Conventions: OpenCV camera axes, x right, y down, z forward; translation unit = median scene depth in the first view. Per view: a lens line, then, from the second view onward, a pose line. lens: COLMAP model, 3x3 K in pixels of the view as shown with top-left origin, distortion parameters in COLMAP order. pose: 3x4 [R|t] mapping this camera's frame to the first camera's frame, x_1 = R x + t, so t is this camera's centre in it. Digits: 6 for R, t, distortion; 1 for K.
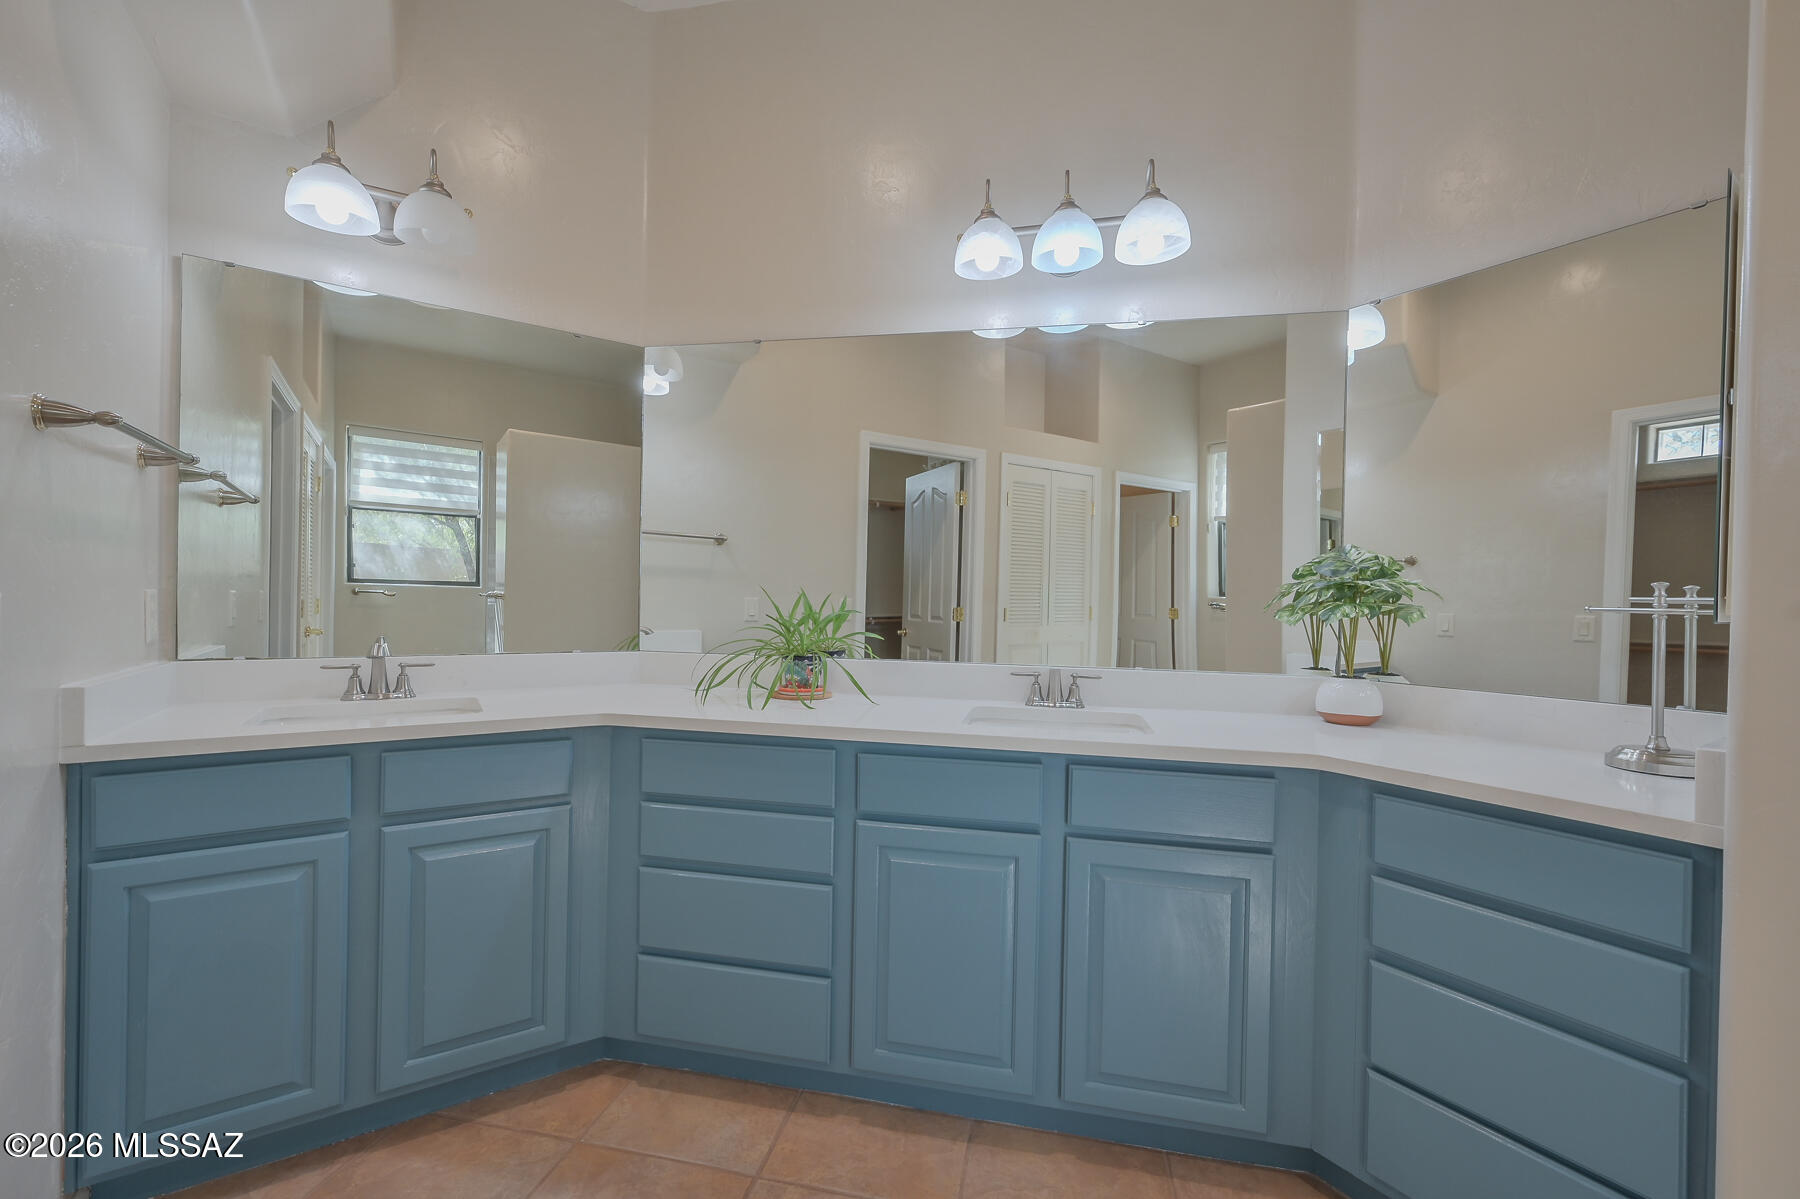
lens RADIAL K [[707.9, 0, 904.4], [0, 707.9, 600.5], [0, 0, 1]] dist [-0.001761, -0.000436]
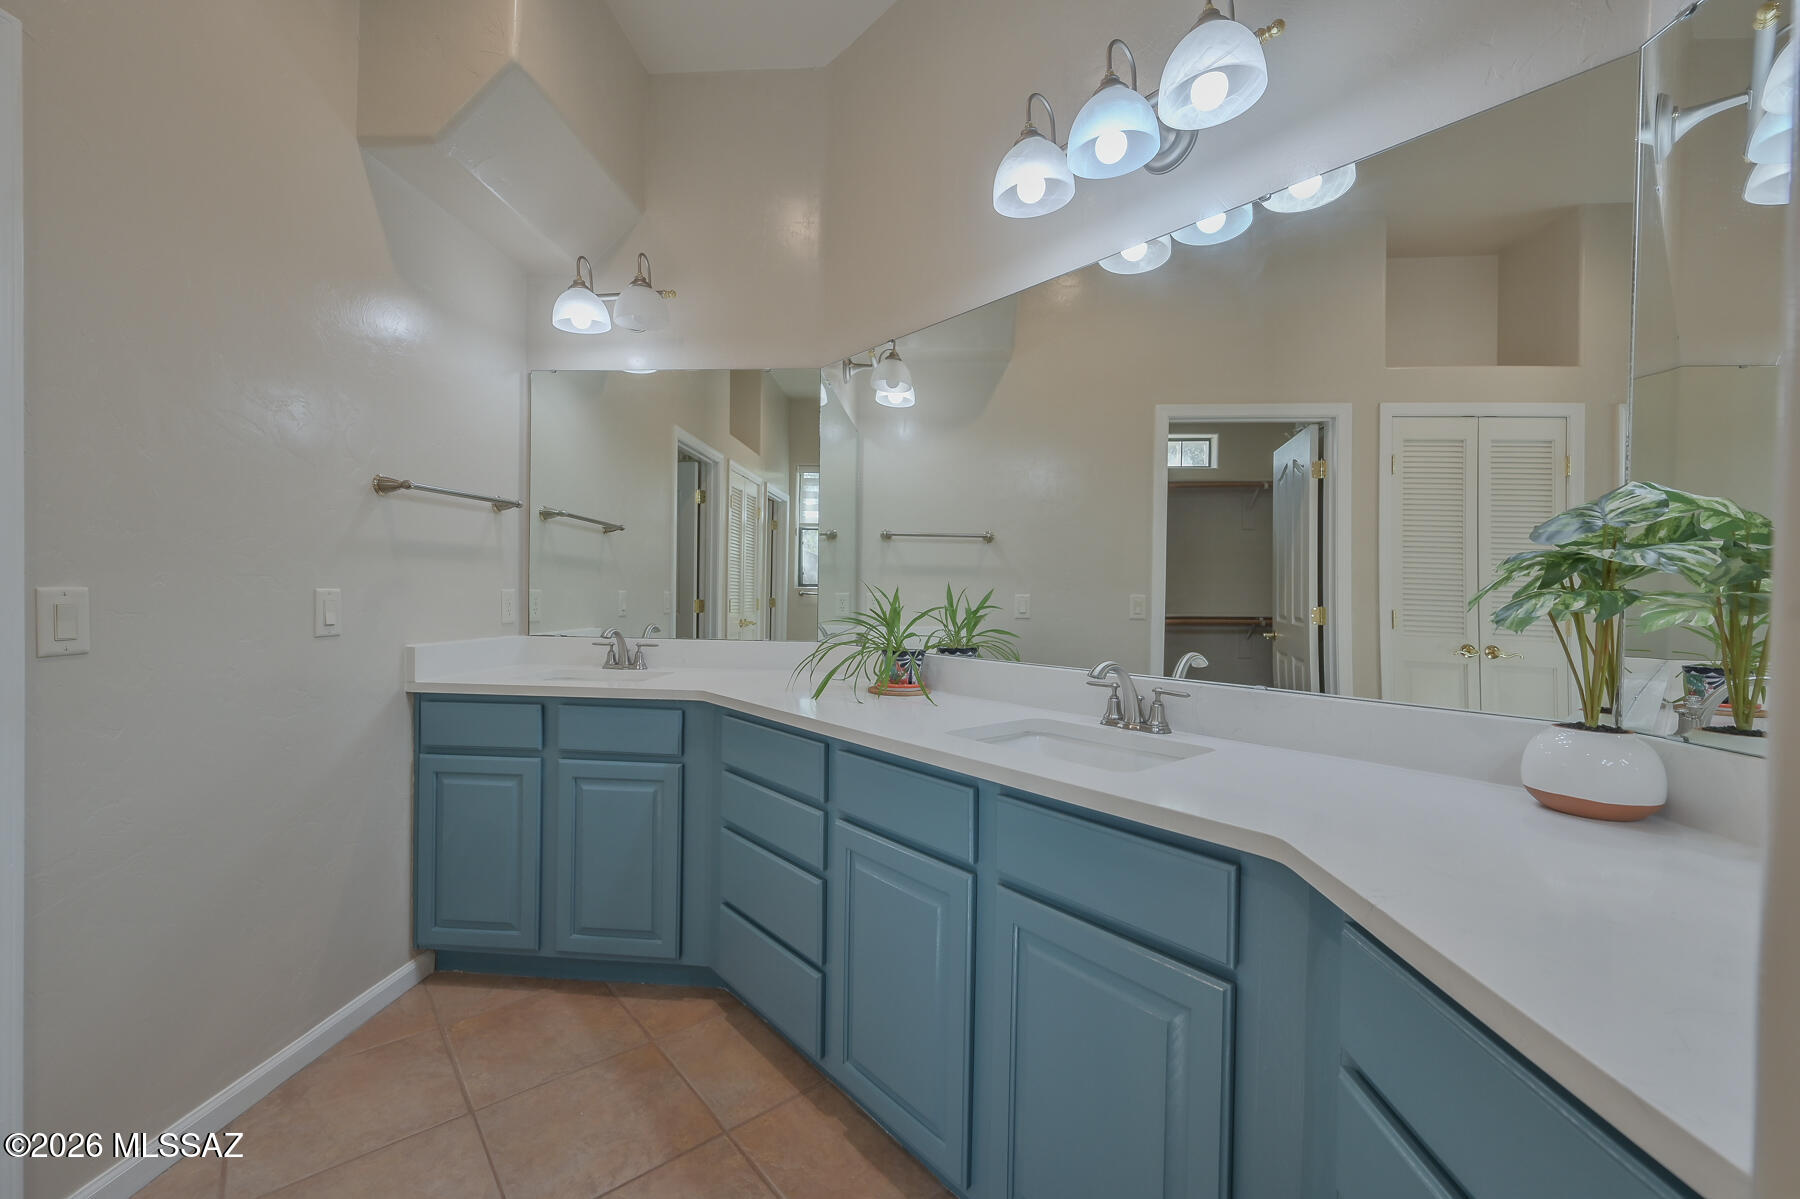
lens RADIAL K [[707.9, 0, 903.8], [0, 707.9, 599.7], [0, 0, 1]] dist [-0.001761, -0.000436]
pose [[0.799840, -0.002050, -0.600210, 0.532475], [0.000372, 0.999996, -0.002920, 0.011030], [0.600213, 0.002112, 0.799837, 0.249987]]
